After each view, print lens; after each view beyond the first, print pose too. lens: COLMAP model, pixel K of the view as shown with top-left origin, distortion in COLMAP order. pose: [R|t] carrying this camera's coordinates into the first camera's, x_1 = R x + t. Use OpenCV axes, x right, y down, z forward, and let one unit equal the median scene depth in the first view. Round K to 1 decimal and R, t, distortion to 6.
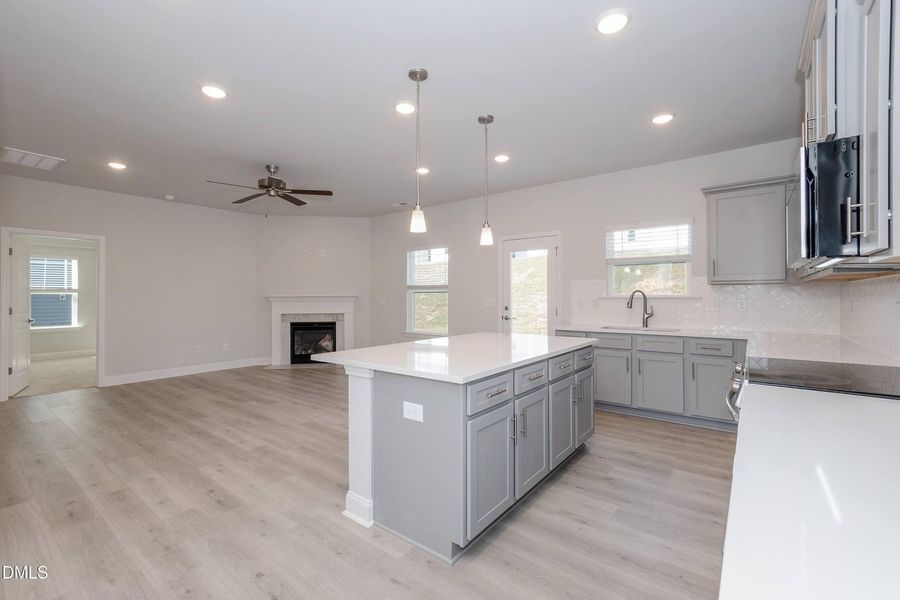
lens RADIAL K [[397.1, 0, 447.0], [0, 397.1, 295.2], [0, 0, 1]] dist [-0.000035, 0.000692]
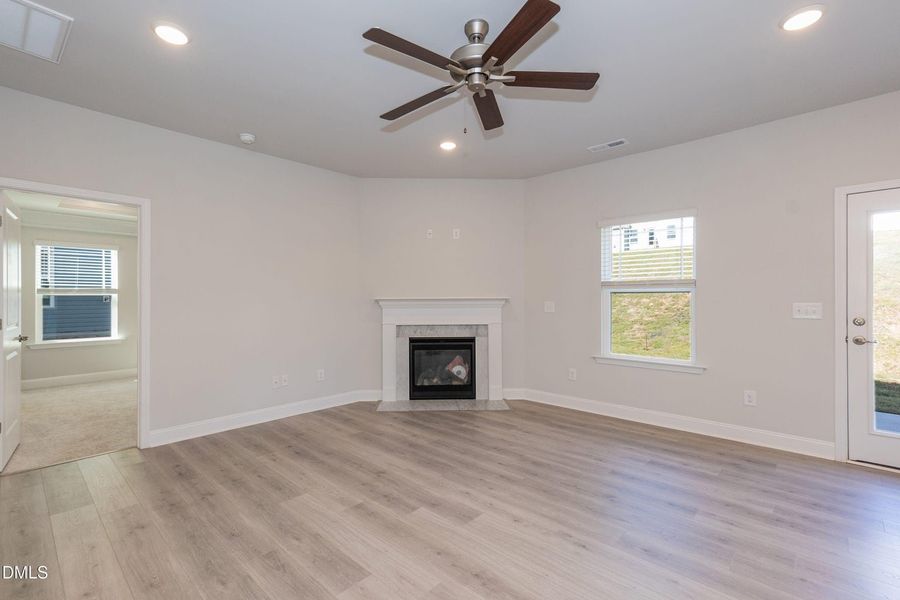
lens RADIAL K [[410.5, 0, 445.6], [0, 410.5, 297.4], [0, 0, 1]] dist [0.002307, 0.000513]
pose [[0.995585, 0.000283, -0.093860, -0.282827], [-0.000326, 1.000000, -0.000441, 0.000741], [0.093860, 0.000470, 0.995585, 0.334490]]
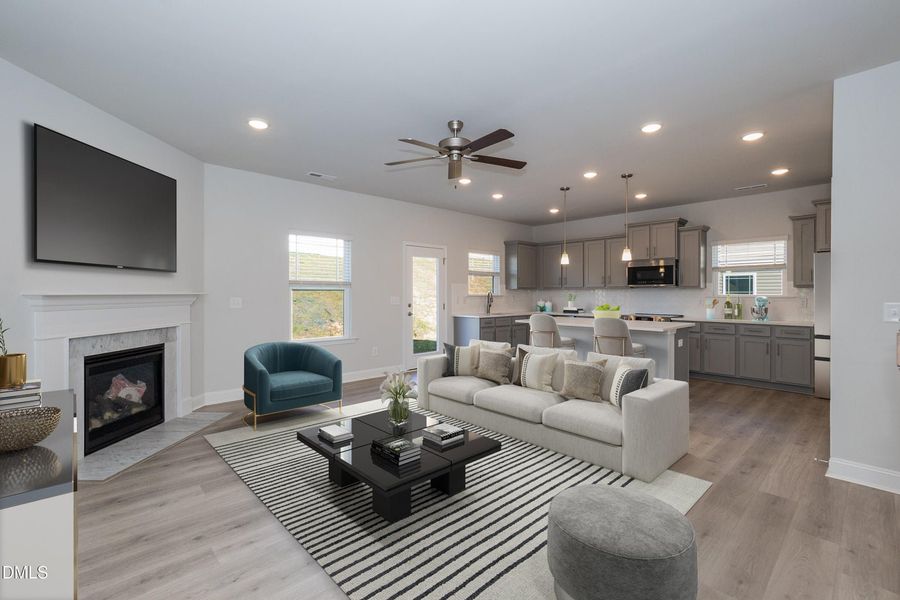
lens RADIAL K [[397.1, 0, 447.0], [0, 397.1, 295.2], [0, 0, 1]] dist [-0.000035, 0.000692]
pose [[0.160050, -0.000723, 0.987109, -0.784244], [-0.002517, 0.999996, 0.001140, 0.001892], [-0.987106, -0.002667, 0.160048, 0.586982]]
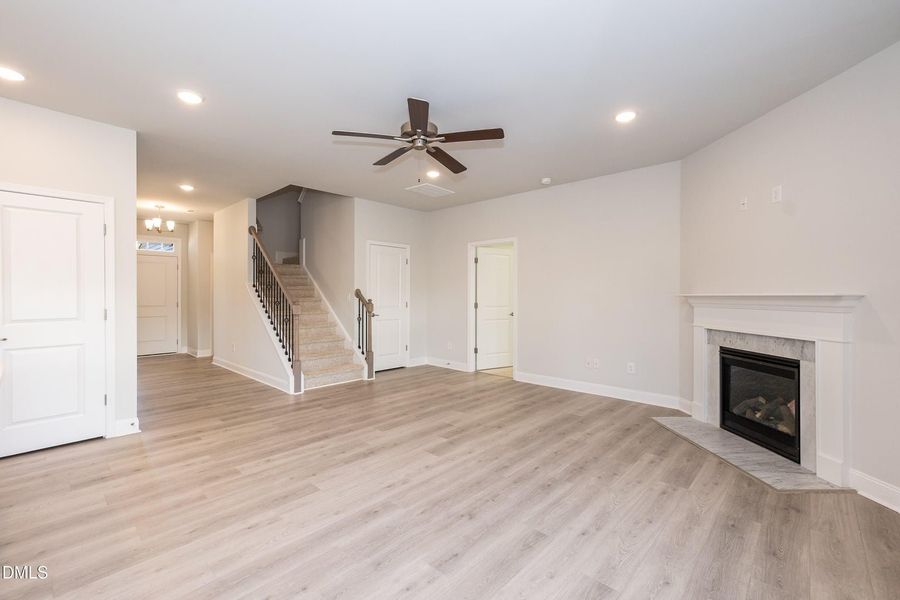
lens RADIAL K [[392.2, 0, 443.0], [0, 392.2, 296.1], [0, 0, 1]] dist [-0.000206, -0.000023]
pose [[-0.102152, 0.005882, -0.994751, 0.152780], [0.000137, 0.999983, 0.005899, 0.000183], [0.994769, 0.000466, -0.102151, 0.732912]]
